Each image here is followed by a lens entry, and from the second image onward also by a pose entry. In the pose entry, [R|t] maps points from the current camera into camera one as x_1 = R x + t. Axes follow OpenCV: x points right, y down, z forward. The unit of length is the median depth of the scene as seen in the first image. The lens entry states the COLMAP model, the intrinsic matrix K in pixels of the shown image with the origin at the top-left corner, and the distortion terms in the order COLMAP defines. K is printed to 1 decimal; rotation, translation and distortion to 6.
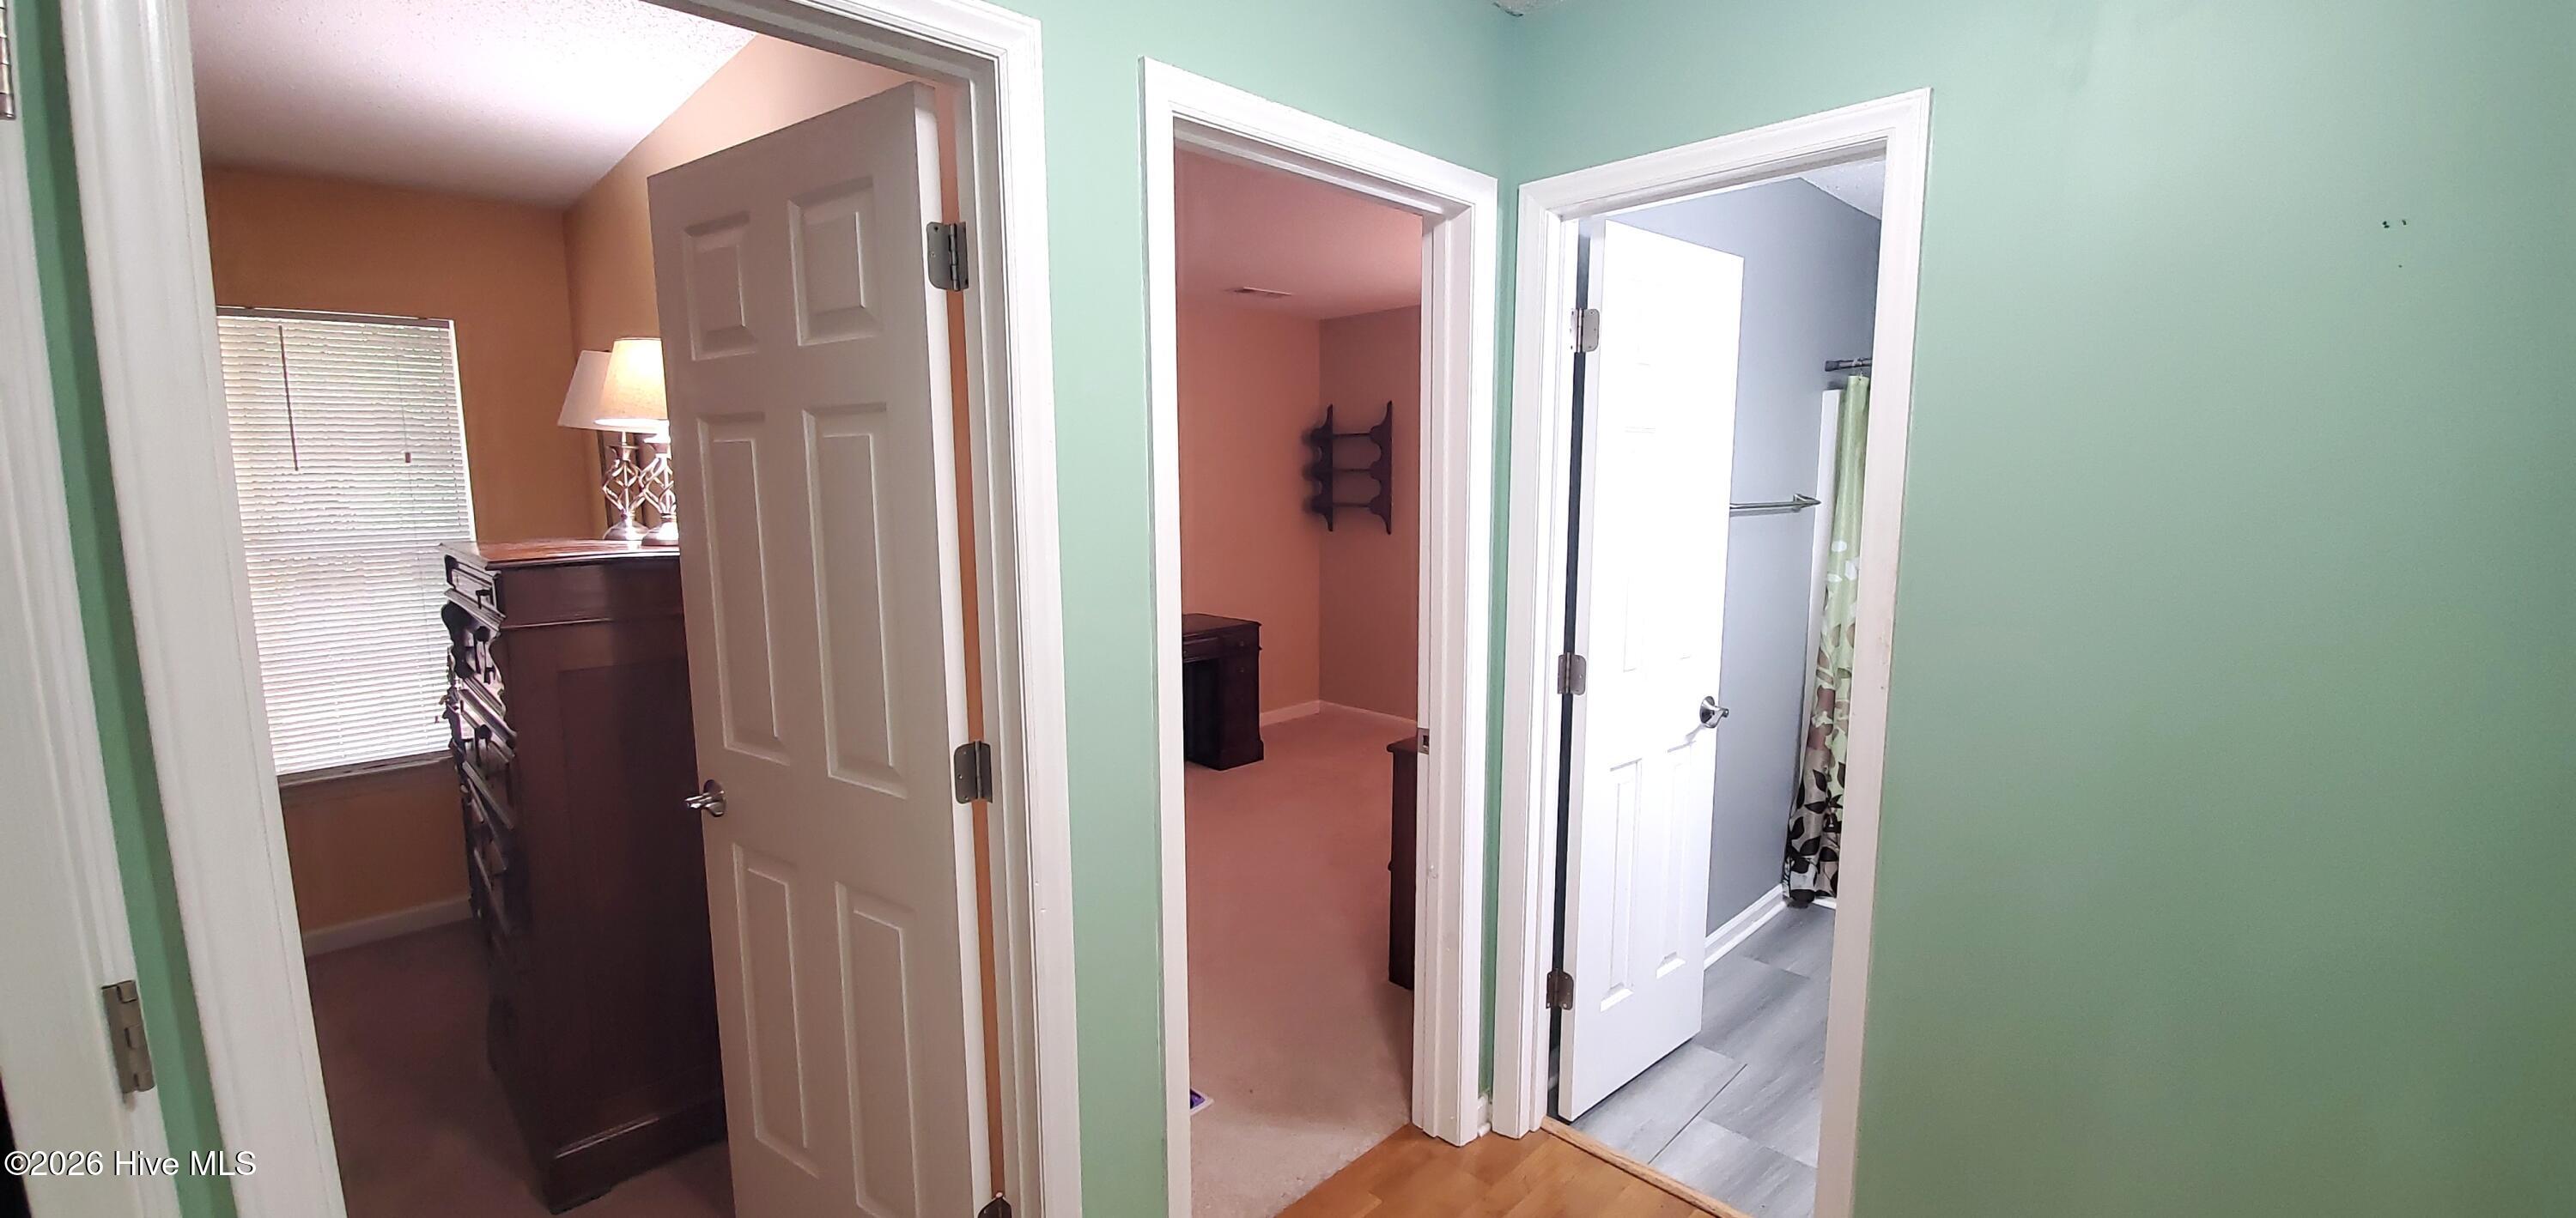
lens RADIAL K [[1033.5, 0, 1282.7], [0, 1033.5, 611.7], [0, 0, 1]] dist [-0.001451, -0.000111]
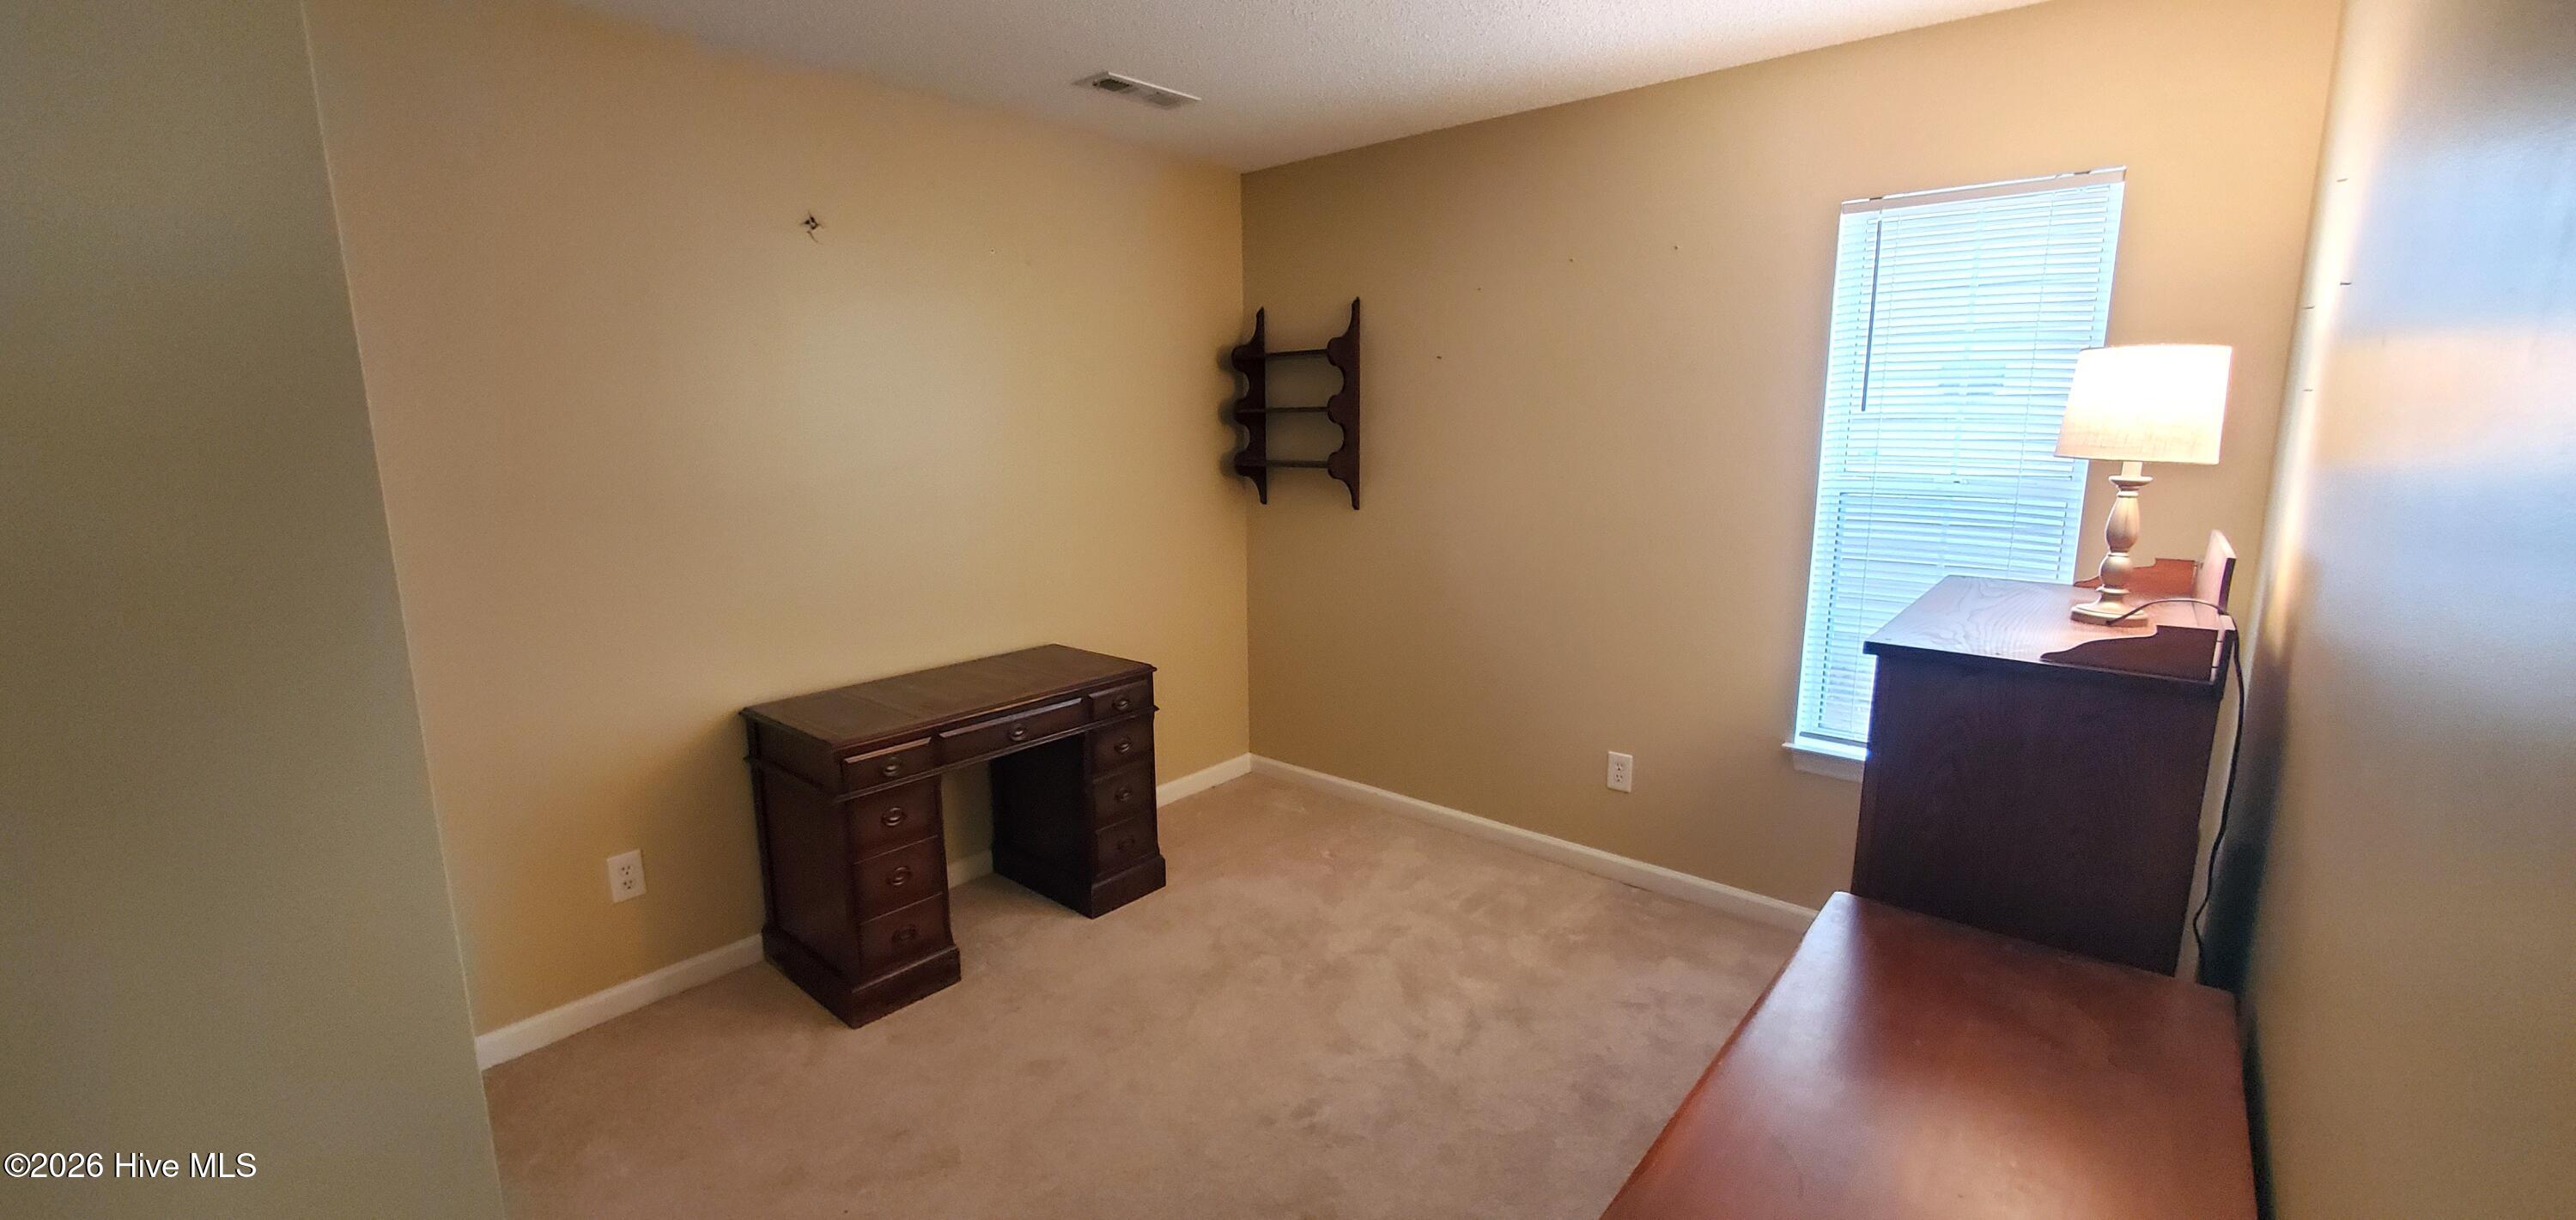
lens RADIAL K [[1033.6, 0, 1288.3], [0, 1033.6, 606.0], [0, 0, 1]] dist [-0.001451, -0.000111]
pose [[0.995853, -0.019549, 0.088846, 0.002325], [0.015696, 0.998914, 0.043867, -0.043800], [-0.089608, -0.042291, 0.995079, 0.359472]]
